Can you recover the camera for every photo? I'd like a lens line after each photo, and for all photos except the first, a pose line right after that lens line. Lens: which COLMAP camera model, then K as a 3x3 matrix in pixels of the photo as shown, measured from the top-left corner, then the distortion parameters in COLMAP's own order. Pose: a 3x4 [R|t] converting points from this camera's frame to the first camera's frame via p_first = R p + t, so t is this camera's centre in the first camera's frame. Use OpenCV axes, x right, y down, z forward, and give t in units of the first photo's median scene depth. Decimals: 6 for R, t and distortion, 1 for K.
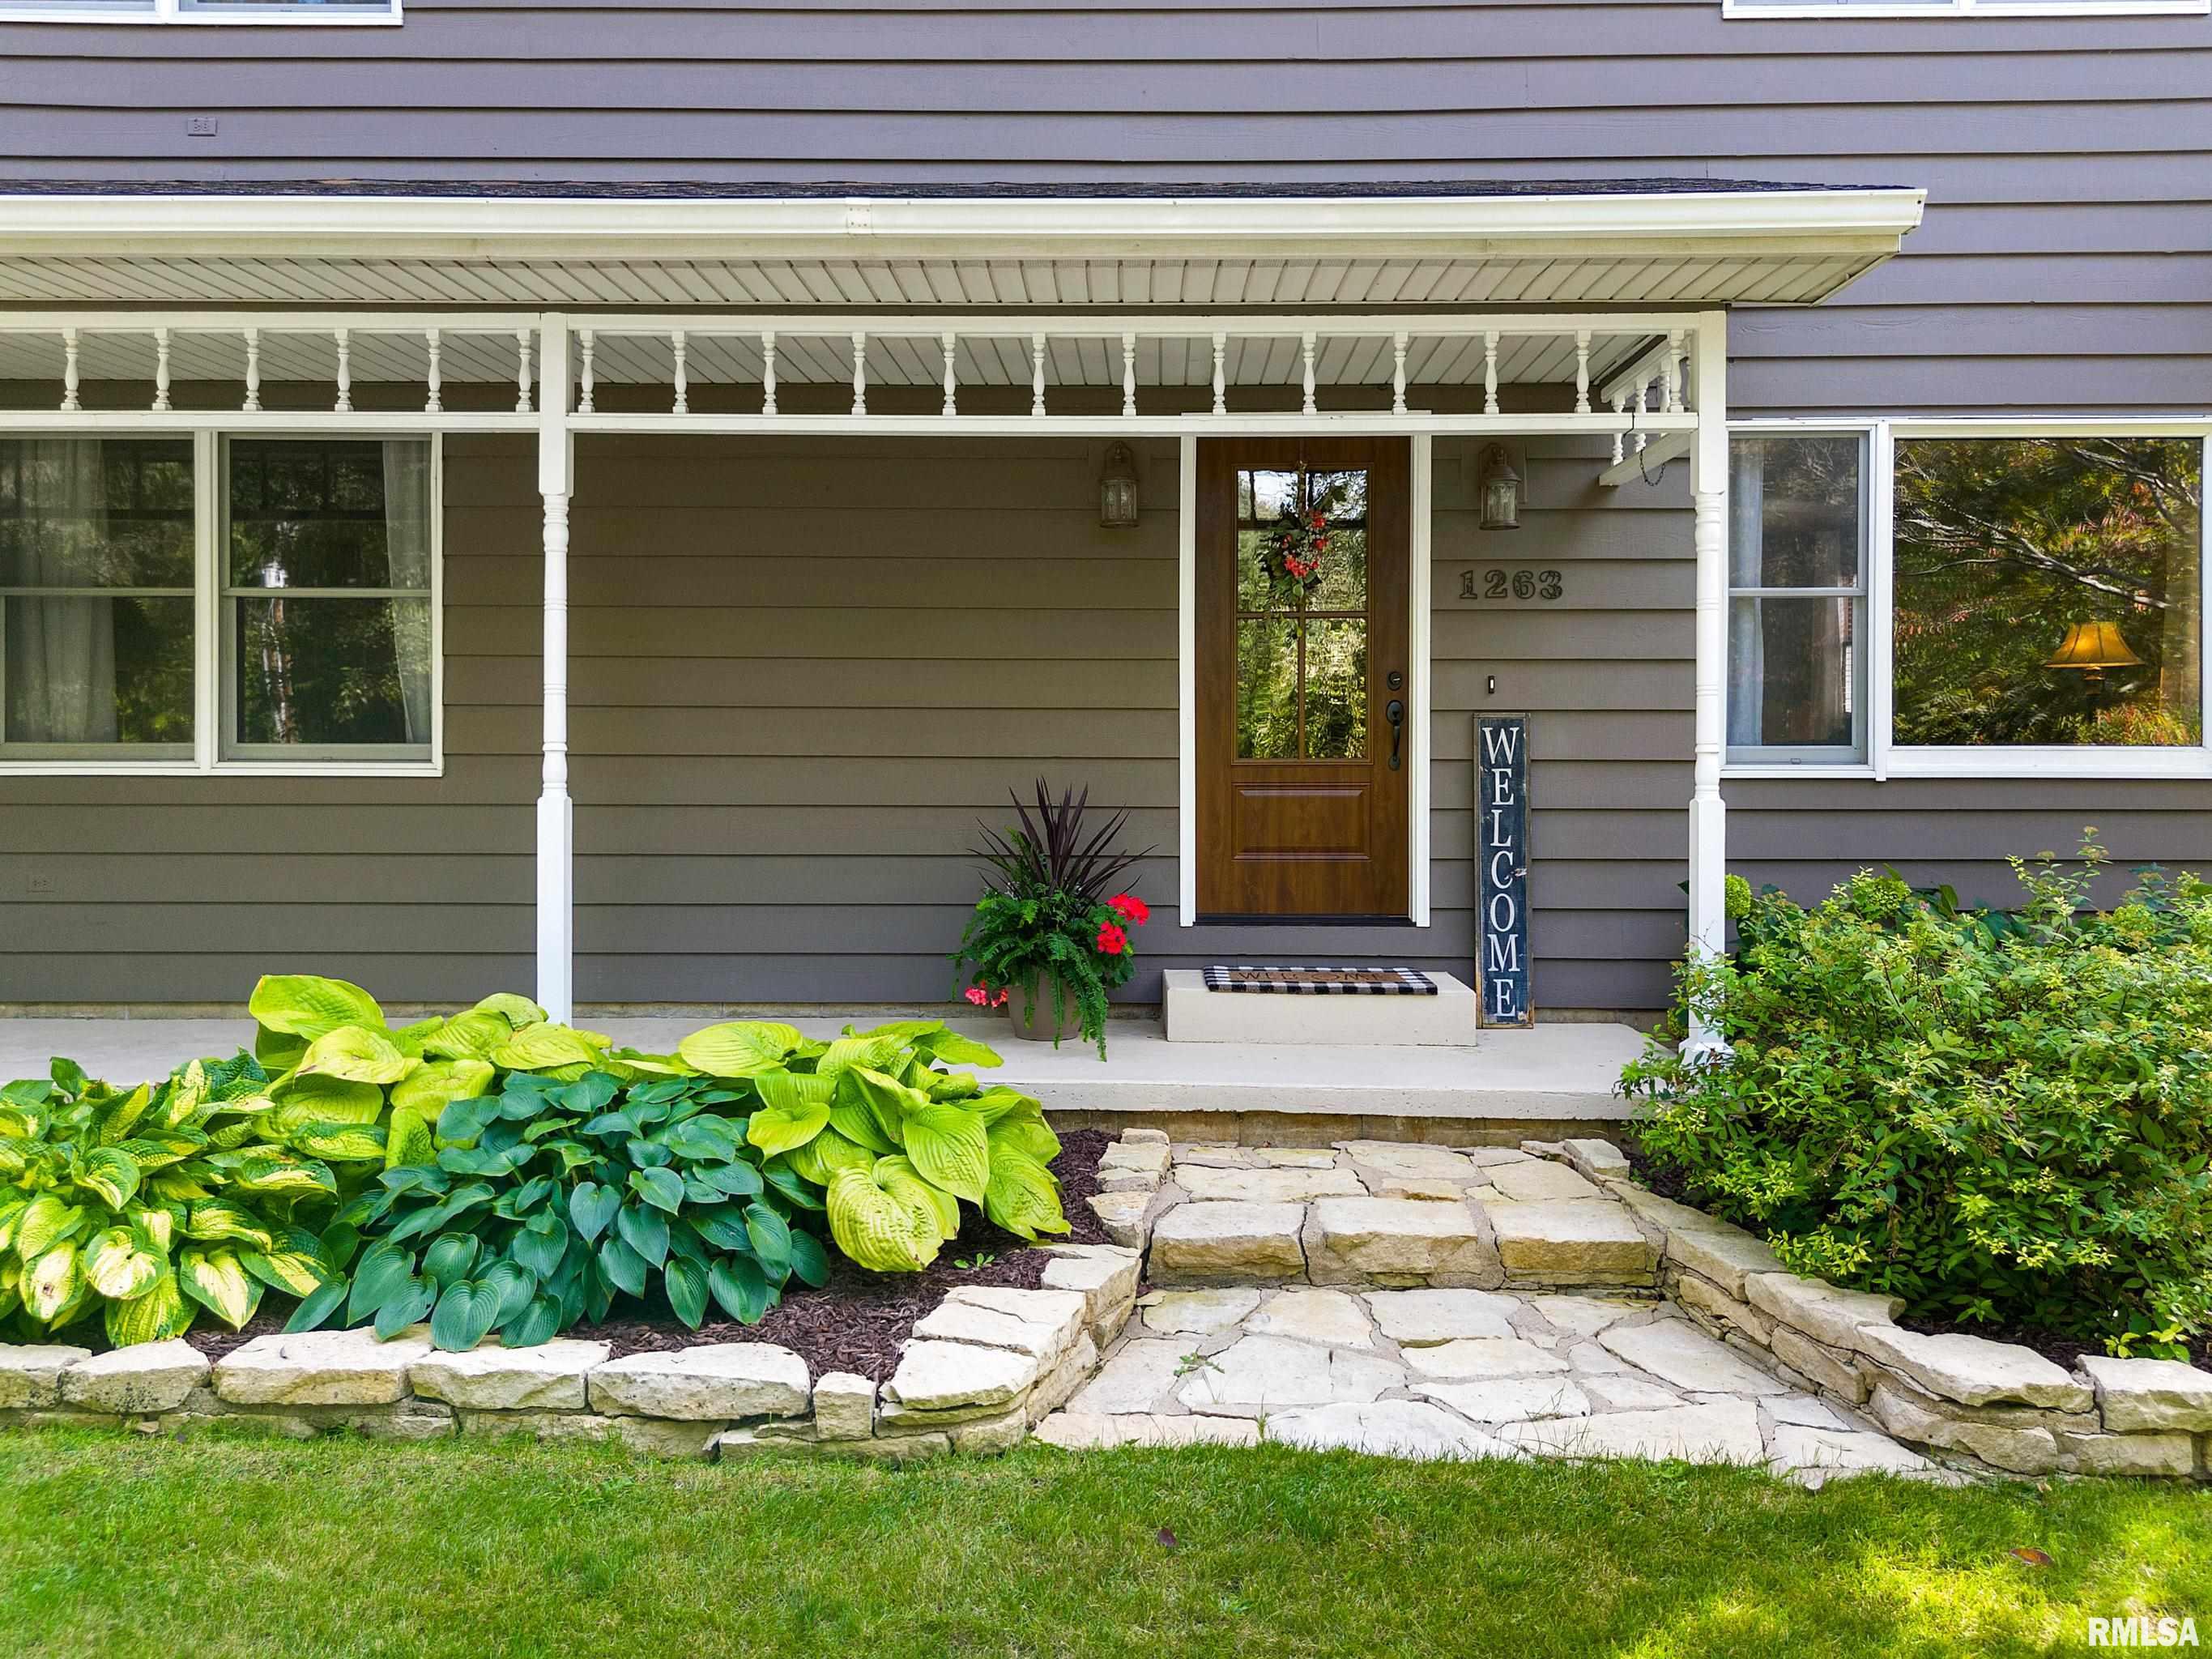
lens RADIAL K [[1685.4, 0, 1107.0], [0, 1685.4, 740.9], [0, 0, 1]] dist [0.042794, -0.006081]
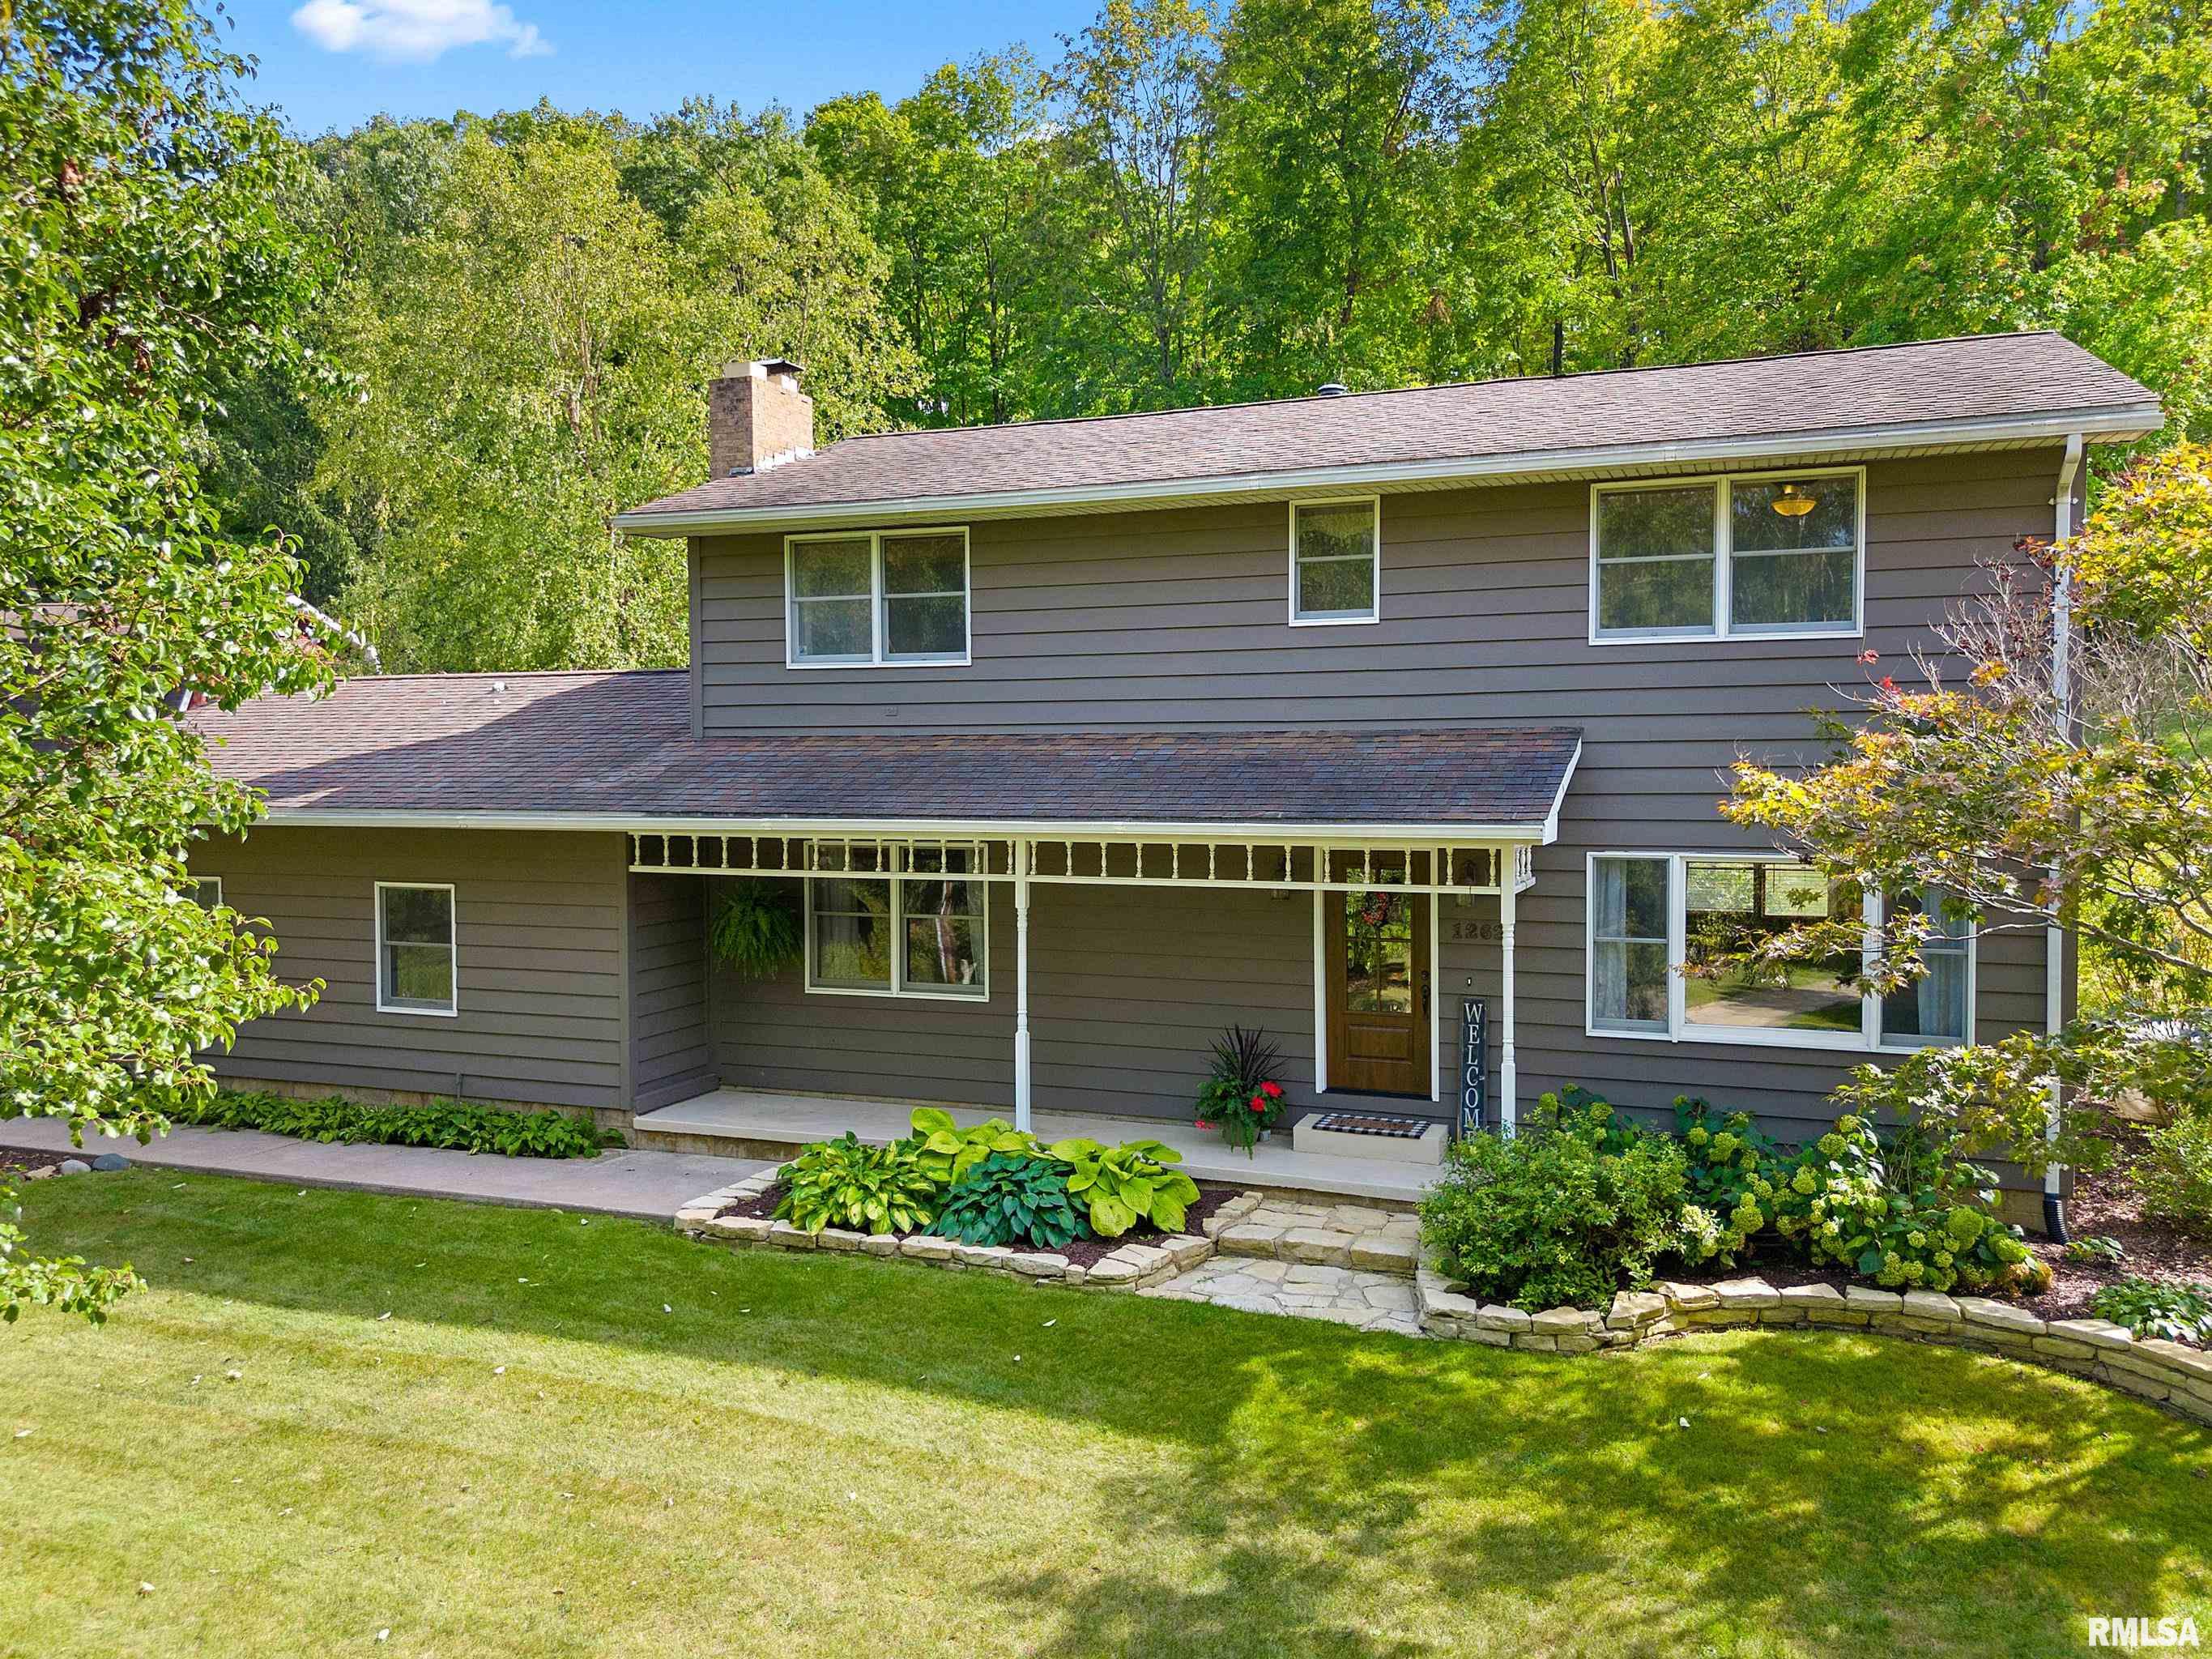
lens RADIAL K [[1566.0, 0, 1106.0], [0, 1566.0, 829.5], [0, 0, 1]] dist [0.115750, -0.000140]
pose [[0.939900, 0.005856, -0.341401, 0.786119], [0.004058, 0.999591, 0.028318, -0.456804], [0.341427, -0.028002, 0.939491, -1.510785]]
